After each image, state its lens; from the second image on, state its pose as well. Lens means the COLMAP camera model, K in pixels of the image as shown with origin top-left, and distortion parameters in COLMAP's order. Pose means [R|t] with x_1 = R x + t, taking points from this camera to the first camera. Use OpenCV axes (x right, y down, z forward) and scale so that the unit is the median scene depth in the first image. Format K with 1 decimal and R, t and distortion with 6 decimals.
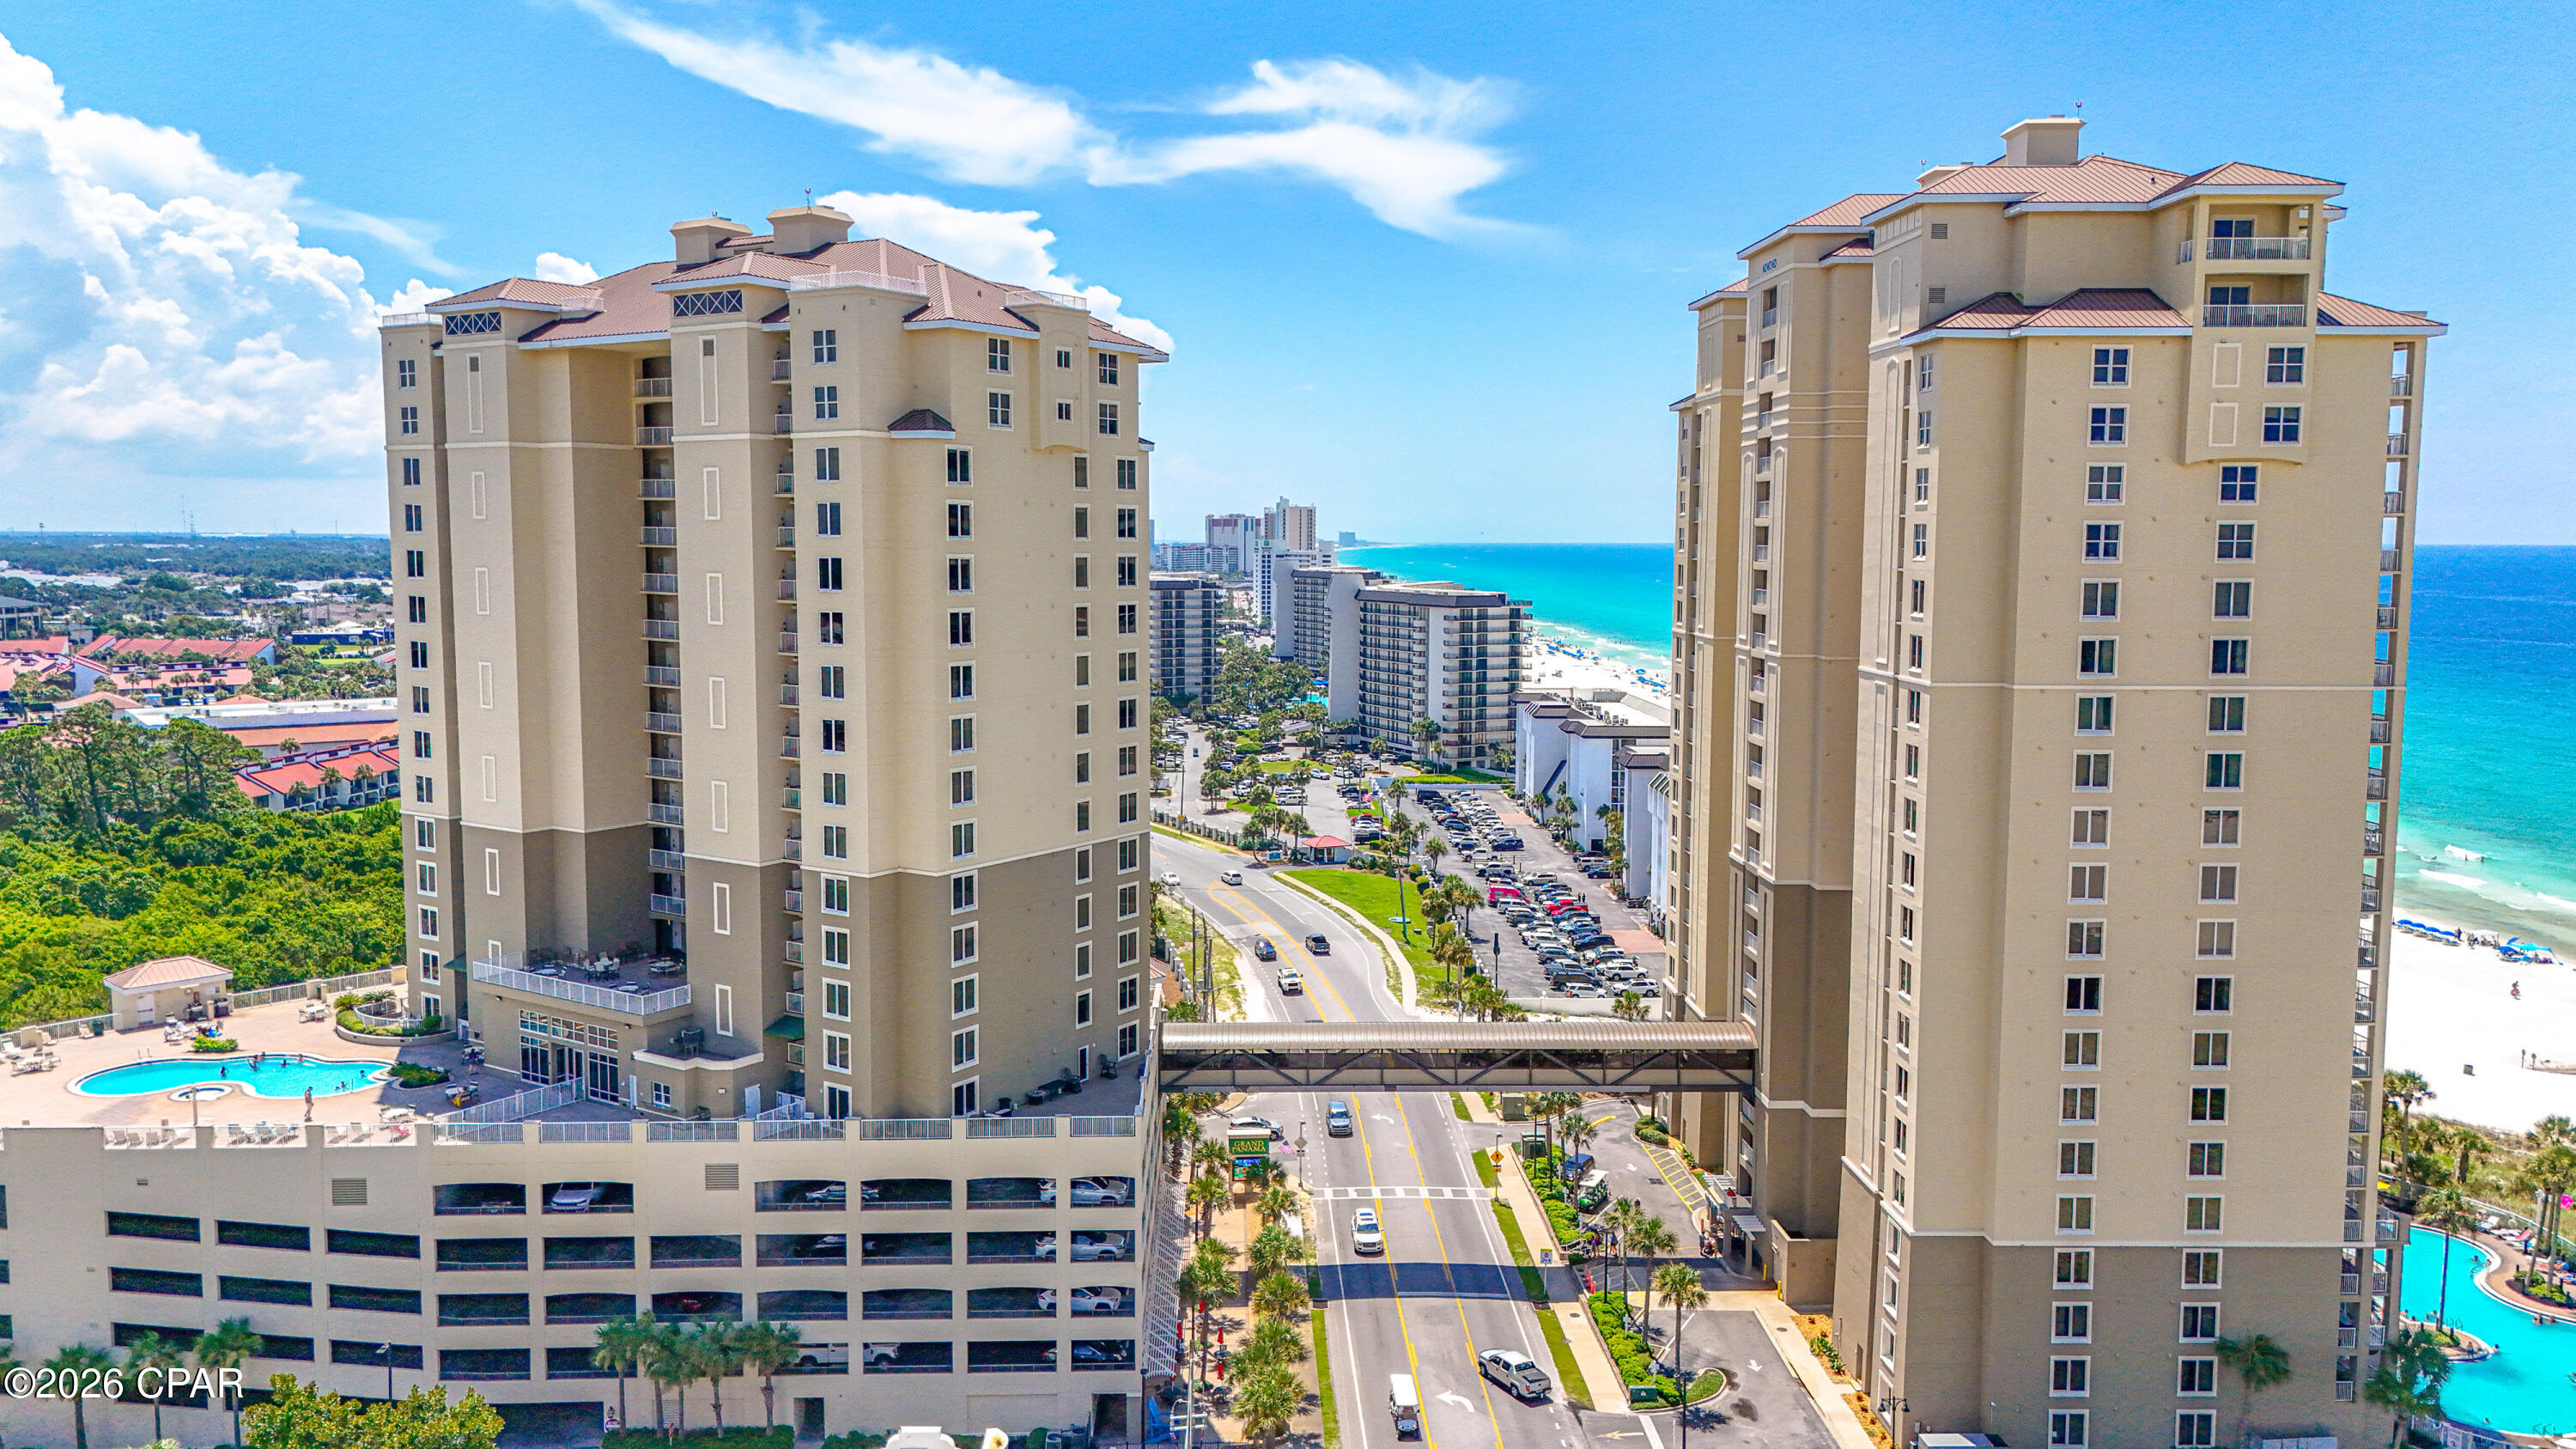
lens RADIAL K [[1898.6, 0, 1283.3], [0, 1898.6, 713.0], [0, 0, 1]] dist [0.066723, -0.055720]
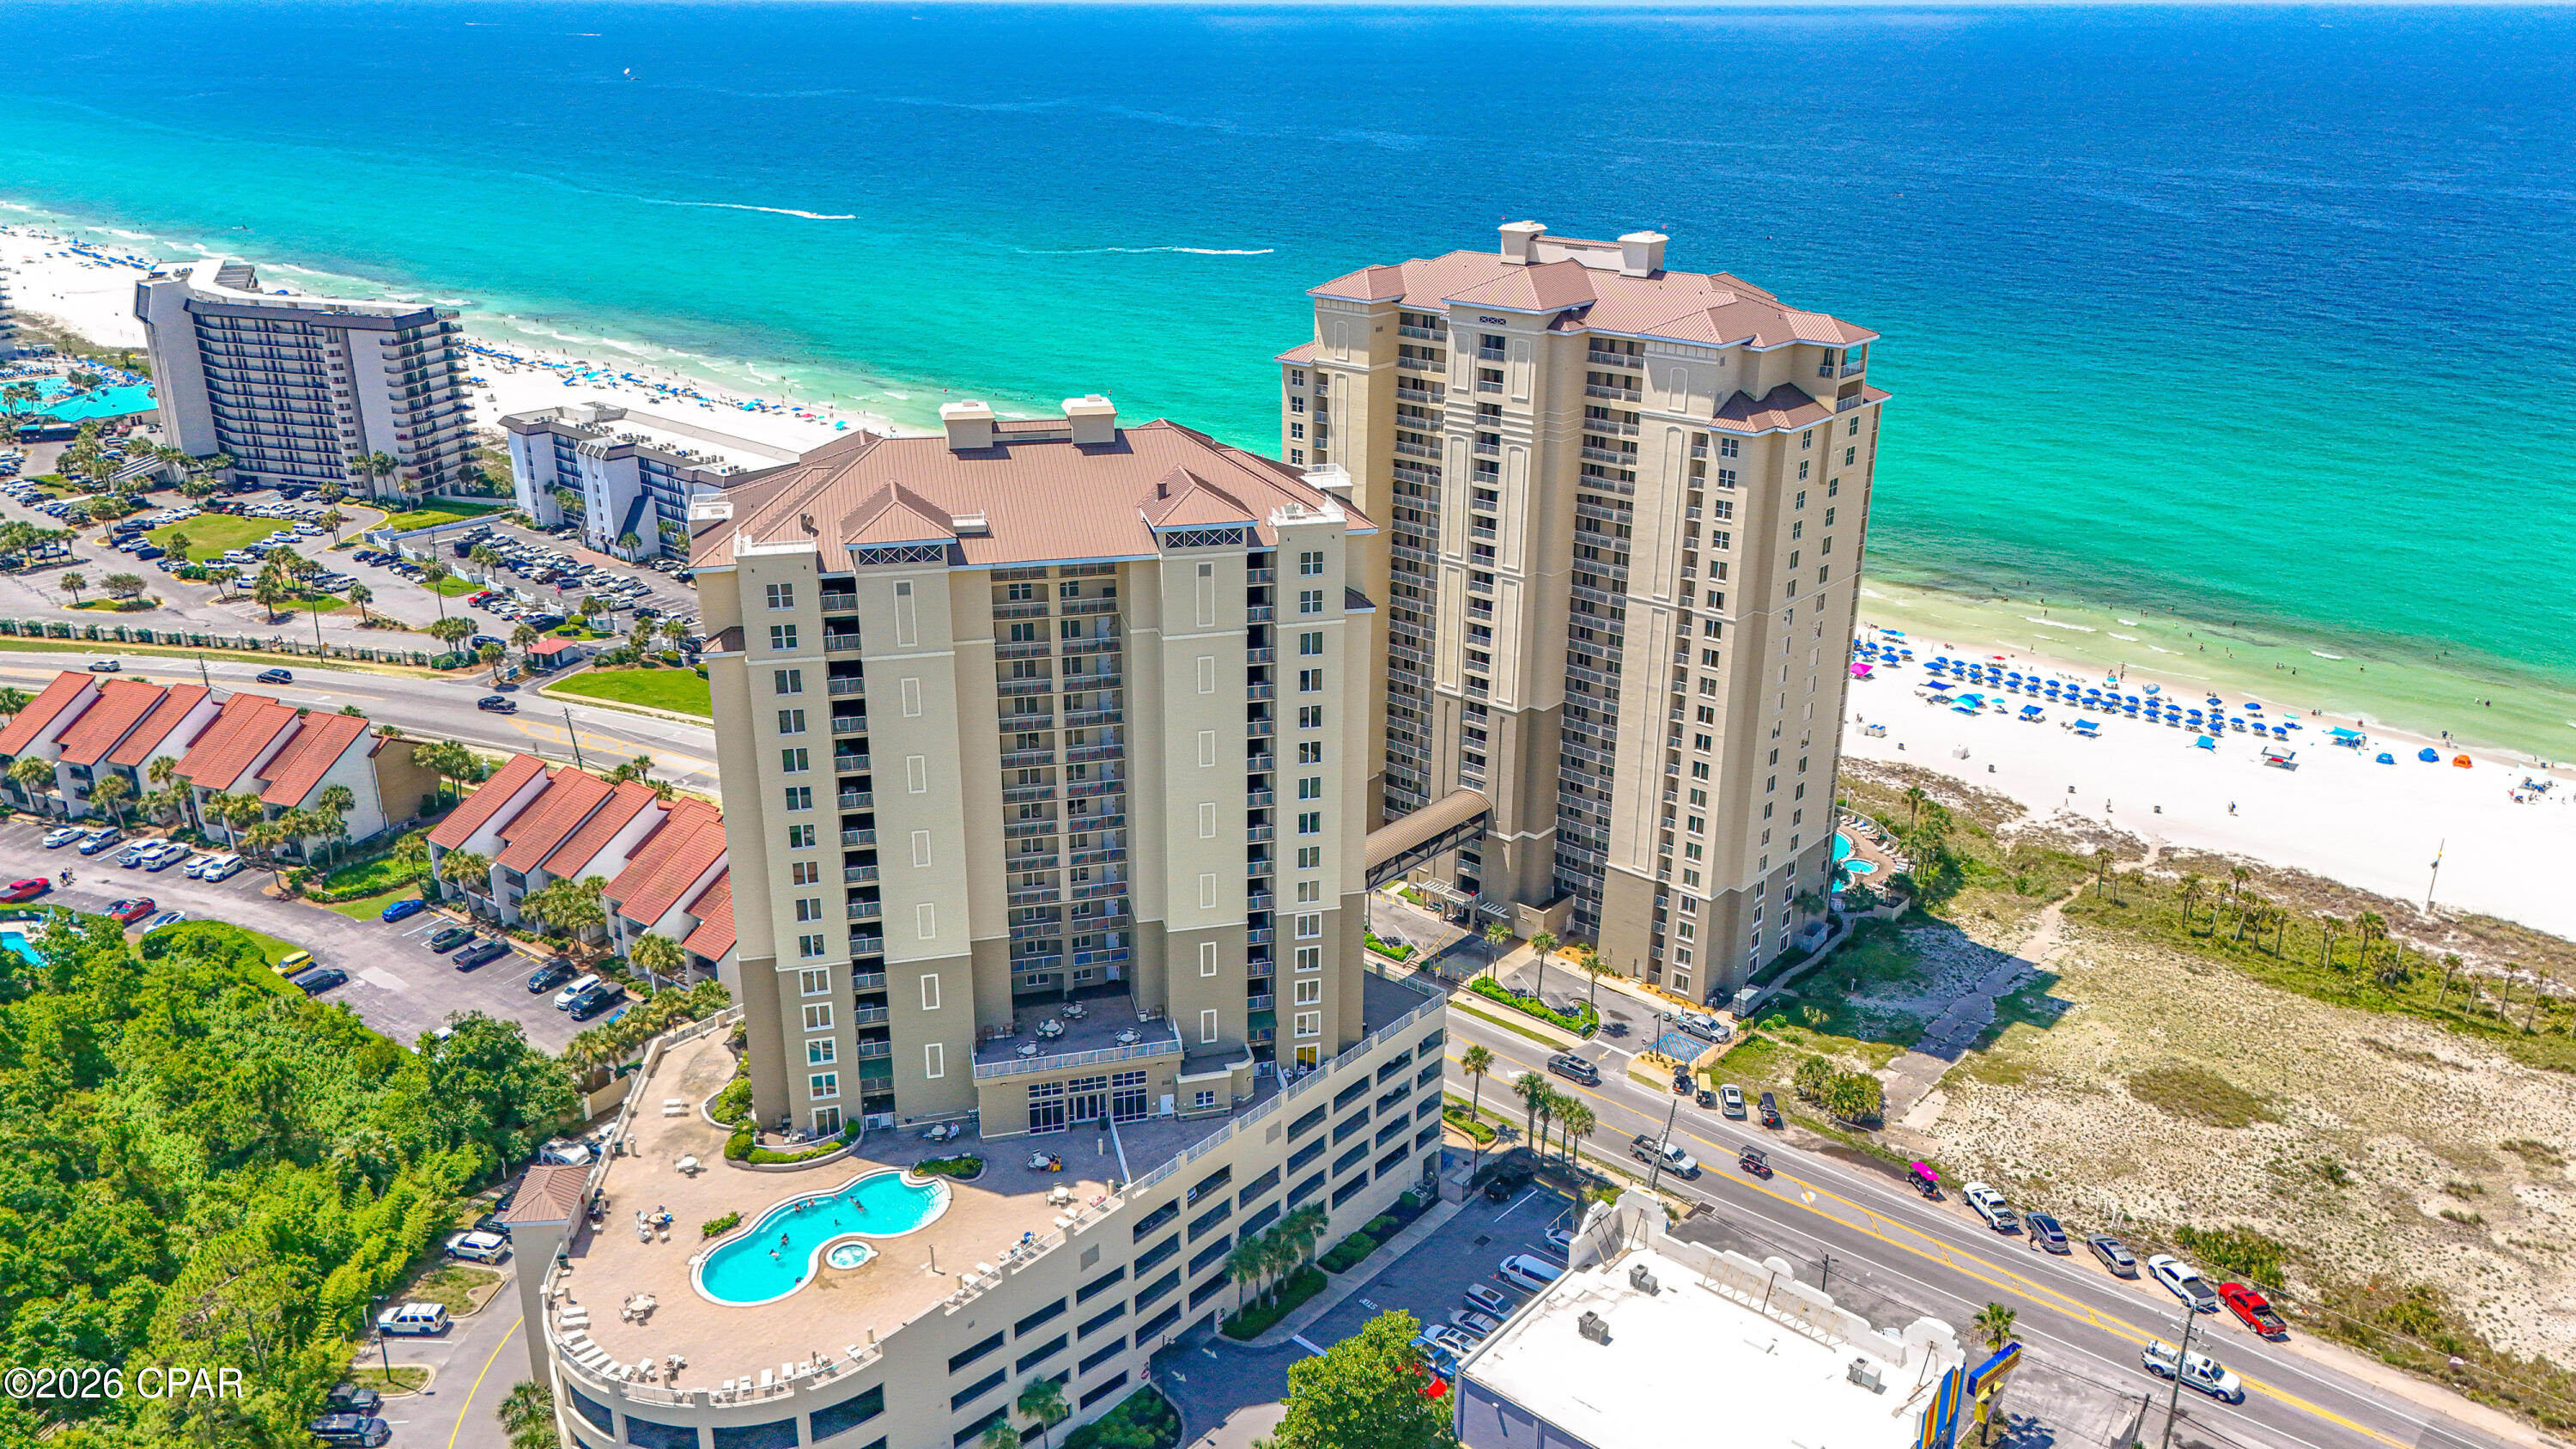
lens RADIAL K [[1898.6, 0, 1286.0], [0, 1898.6, 709.4], [0, 0, 1]] dist [0.066723, -0.055720]
pose [[0.677970, -0.258574, 0.688111, -1.180088], [0.067408, 0.954016, 0.292079, -0.475499], [-0.731992, -0.151637, 0.664224, 0.089441]]
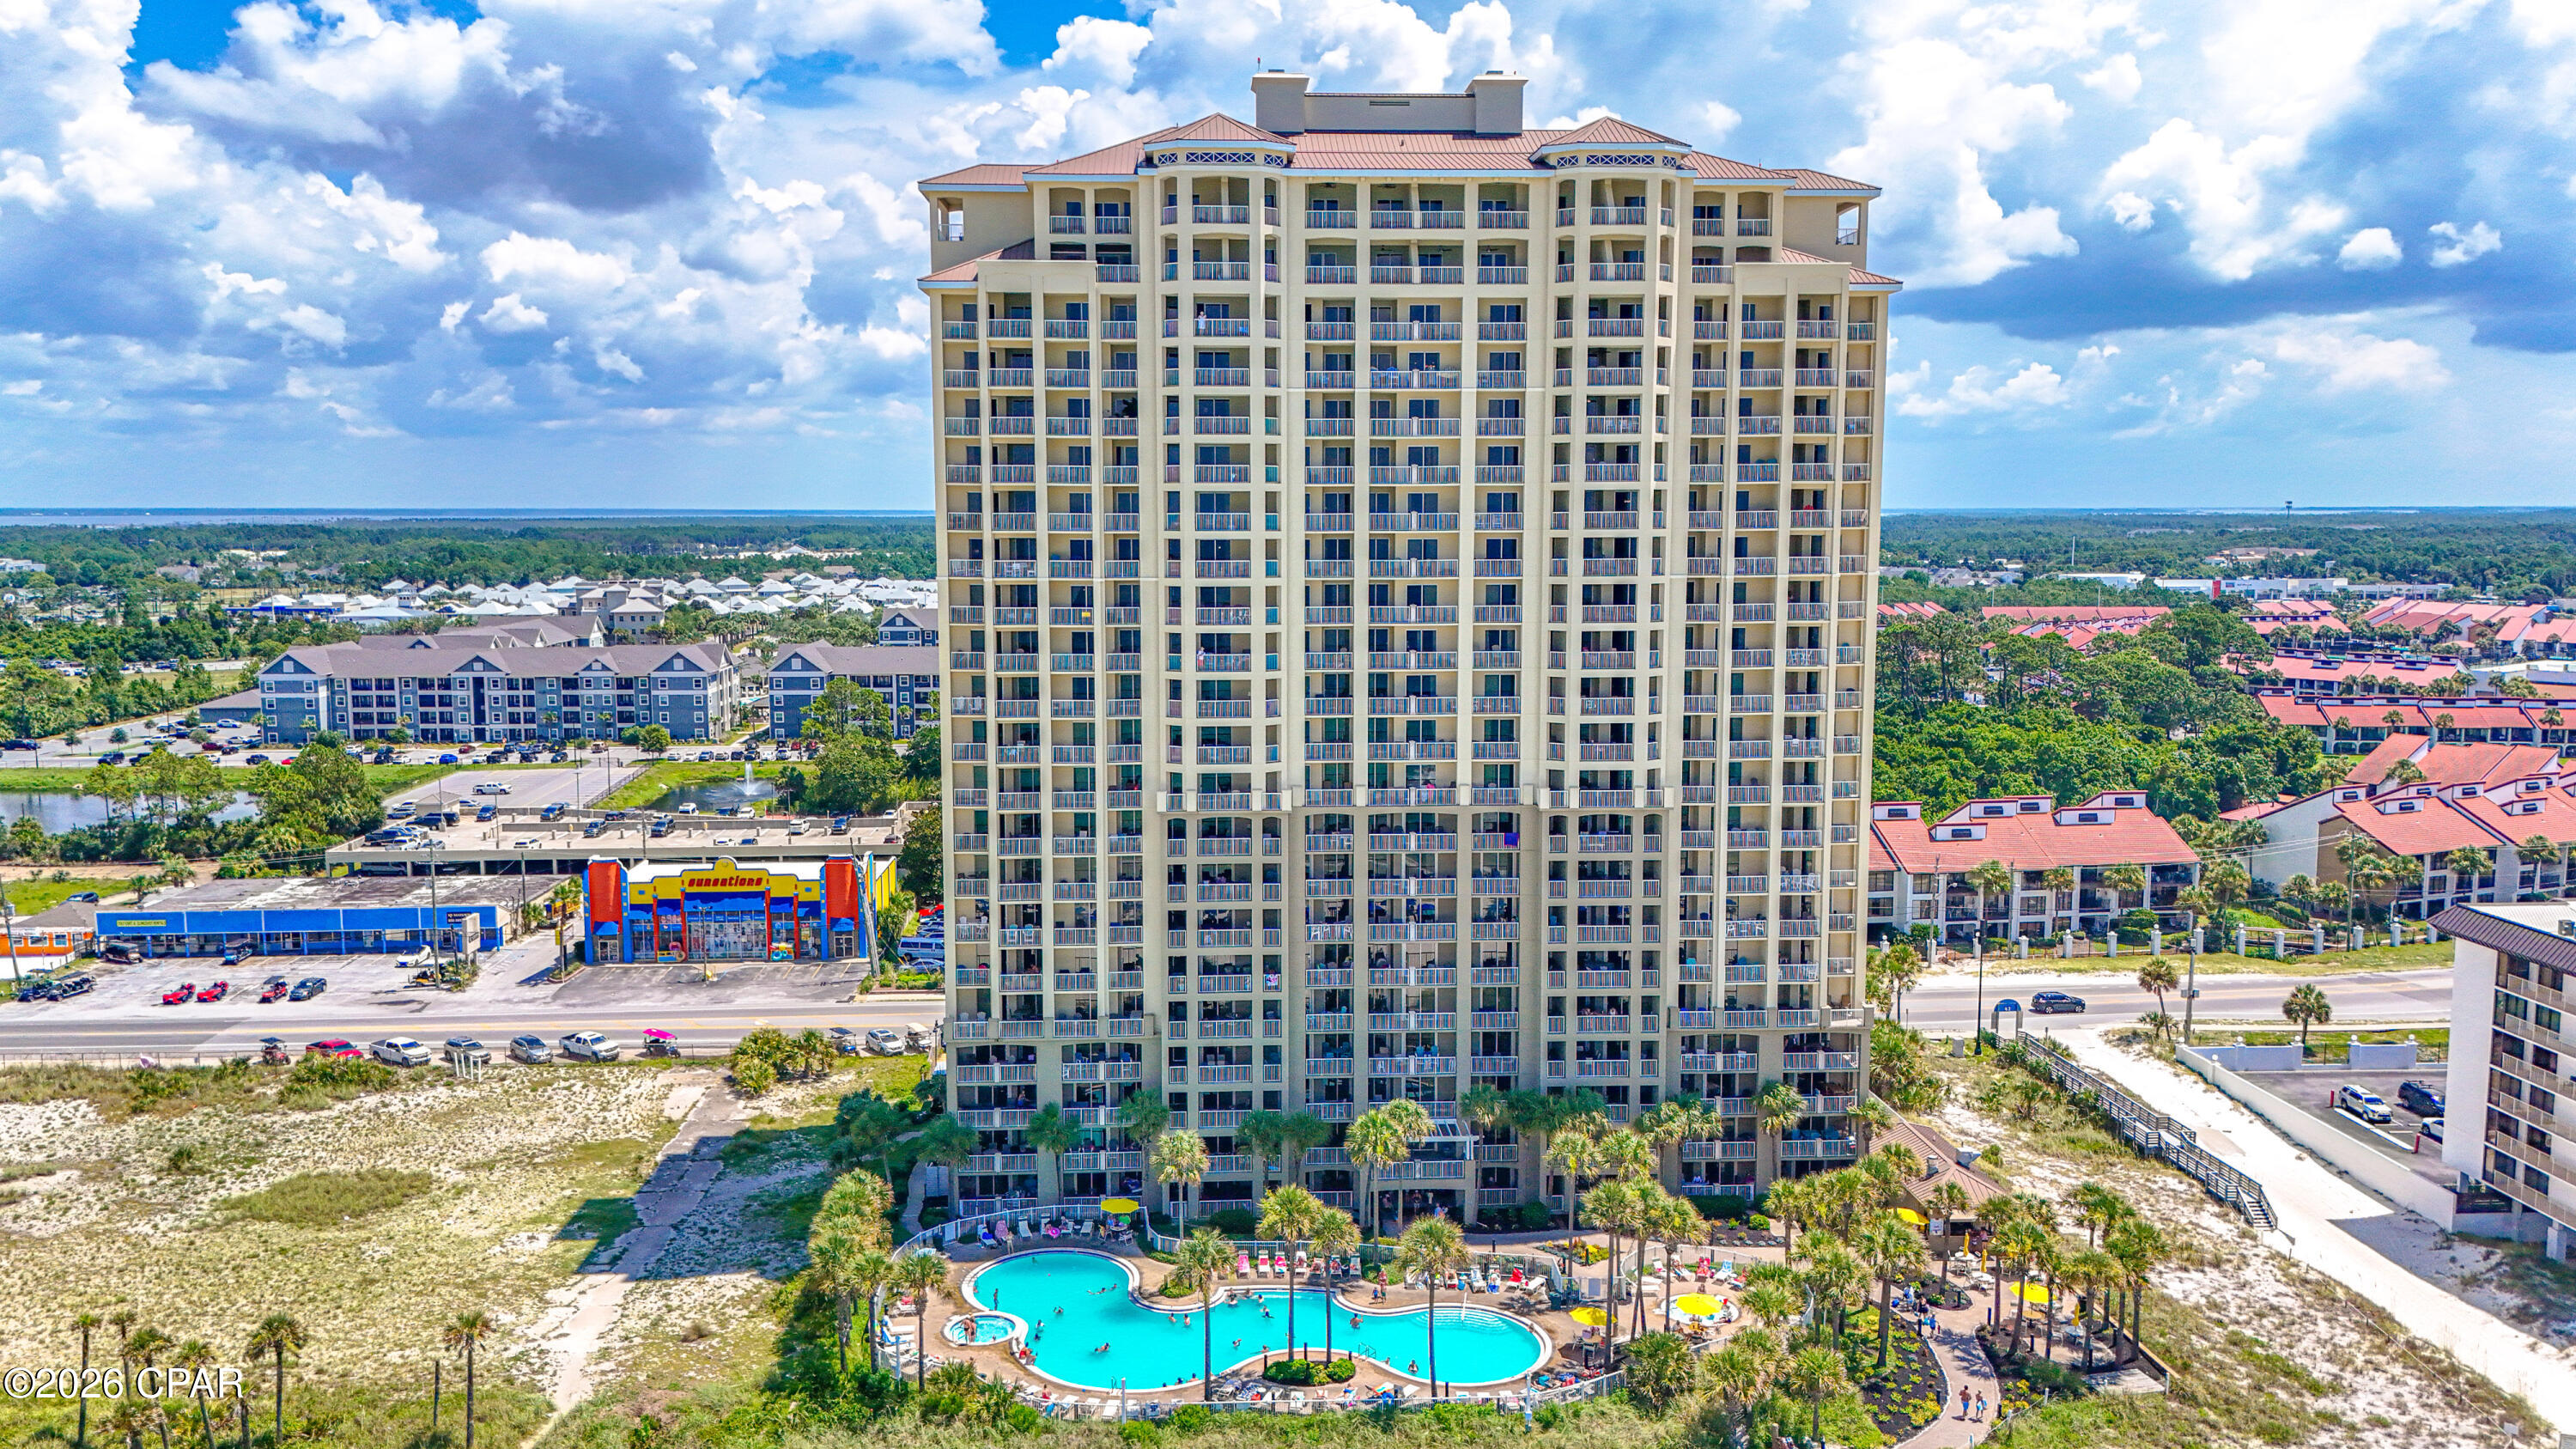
lens RADIAL K [[1898.6, 0, 1281.8], [0, 1898.6, 719.2], [0, 0, 1]] dist [0.066723, -0.055720]
pose [[0.025227, 0.108122, -0.993817, 1.718263], [-0.092552, 0.990117, 0.105370, -0.069095], [0.995388, 0.089322, 0.034985, 1.130902]]
